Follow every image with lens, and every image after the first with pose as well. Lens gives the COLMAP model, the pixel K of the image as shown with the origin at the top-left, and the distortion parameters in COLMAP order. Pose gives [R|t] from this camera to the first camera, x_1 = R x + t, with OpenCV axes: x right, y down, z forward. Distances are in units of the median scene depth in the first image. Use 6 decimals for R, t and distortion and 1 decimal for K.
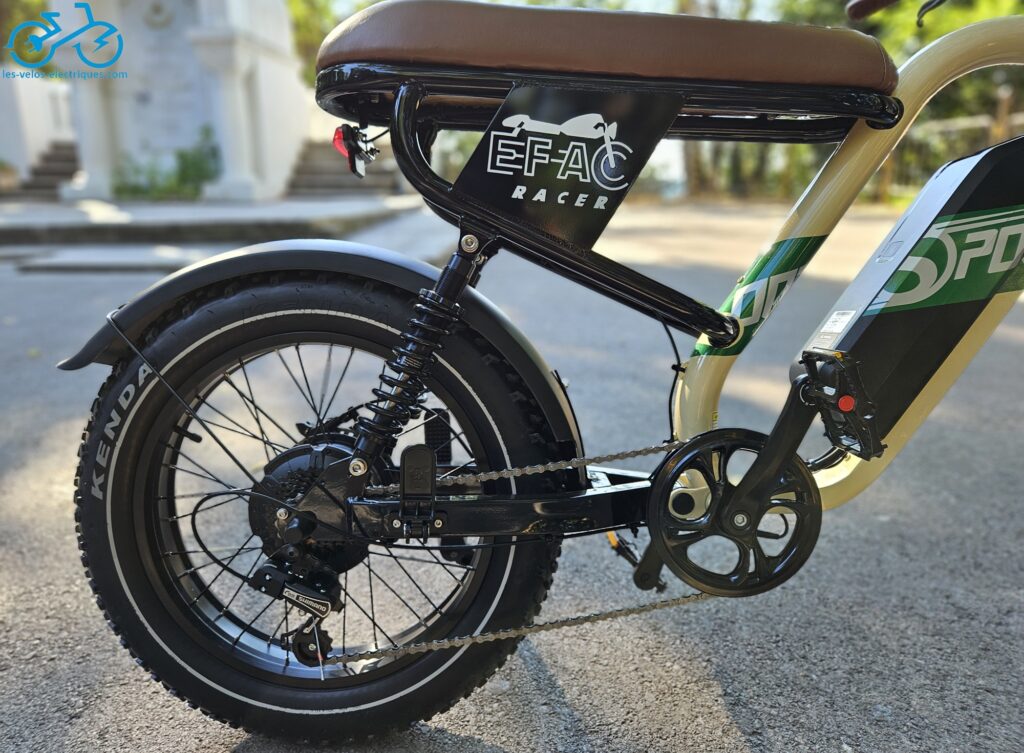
lens RADIAL K [[556.0, 0, 512.0], [0, 556.0, 376.5], [0, 0, 1]] dist [-0.000104, 0.000511]
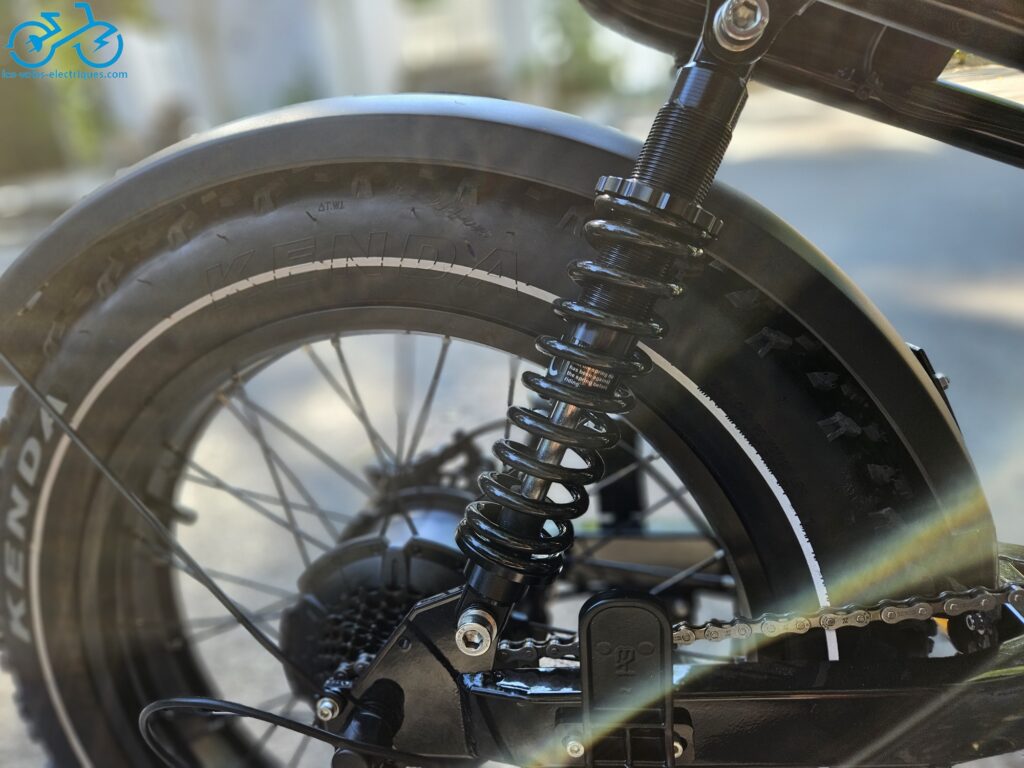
lens RADIAL K [[688.3, 0, 512.0], [0, 688.3, 384.0], [0, 0, 1]] dist [0.029234, -0.000927]
pose [[0.972776, -0.048567, -0.226603, -0.110368], [0.071123, 0.993173, 0.092459, -0.060612], [0.220566, -0.106058, 0.969589, 0.471666]]
